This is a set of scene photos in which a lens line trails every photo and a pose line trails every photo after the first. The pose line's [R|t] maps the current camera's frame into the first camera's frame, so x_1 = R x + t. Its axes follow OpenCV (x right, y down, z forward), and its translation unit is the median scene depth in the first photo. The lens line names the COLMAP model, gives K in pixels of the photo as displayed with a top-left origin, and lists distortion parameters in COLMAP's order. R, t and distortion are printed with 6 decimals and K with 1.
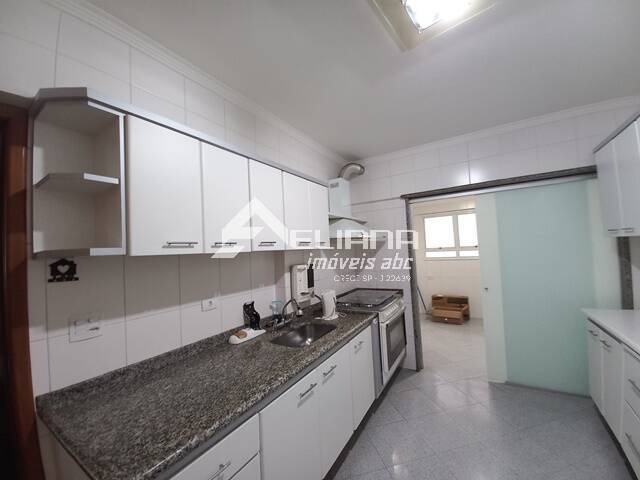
lens RADIAL K [[256.2, 0, 321.8], [0, 256.2, 243.2], [0, 0, 1]] dist [-0.012746, -0.006647]
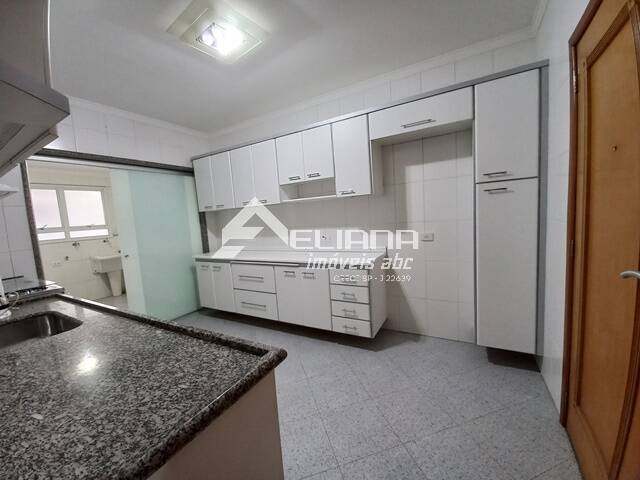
lens RADIAL K [[256.2, 0, 322.8], [0, 256.2, 241.1], [0, 0, 1]] dist [-0.012746, -0.006647]
pose [[-0.047507, -0.045906, 0.997815, -0.553304], [0.038243, 0.998127, 0.047741, 0.103164], [-0.998139, 0.040427, -0.045662, 0.211400]]
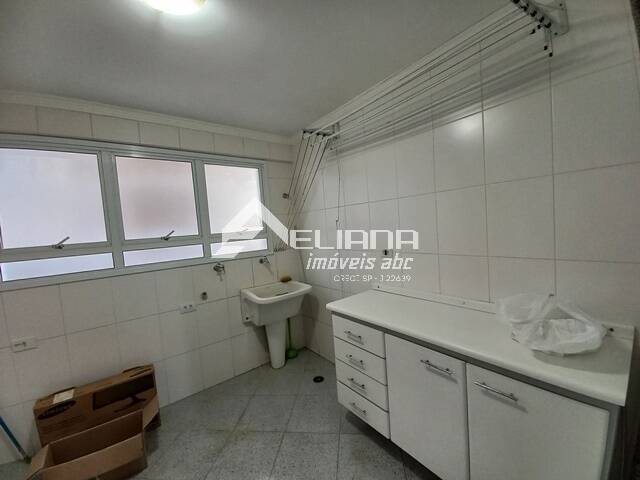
lens RADIAL K [[256.2, 0, 314.7], [0, 256.2, 239.6], [0, 0, 1]] dist [-0.012746, -0.006647]
pose [[0.377257, -0.026589, 0.925727, 0.625940], [0.021160, 0.999574, 0.020087, 0.022962], [-0.925867, 0.012011, 0.377659, 1.240624]]
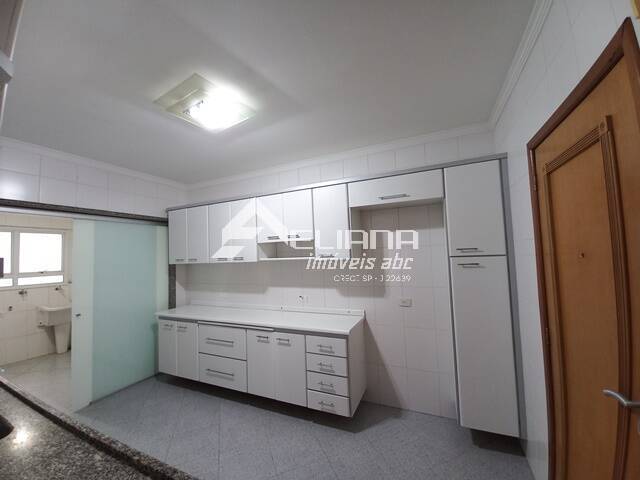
lens RADIAL K [[256.2, 0, 324.5], [0, 256.2, 240.2], [0, 0, 1]] dist [-0.012746, -0.006647]
pose [[-0.142637, 0.119738, 0.982506, -0.538798], [0.015616, 0.992804, -0.118726, 0.027337], [-0.989652, -0.001592, -0.143481, 0.212383]]
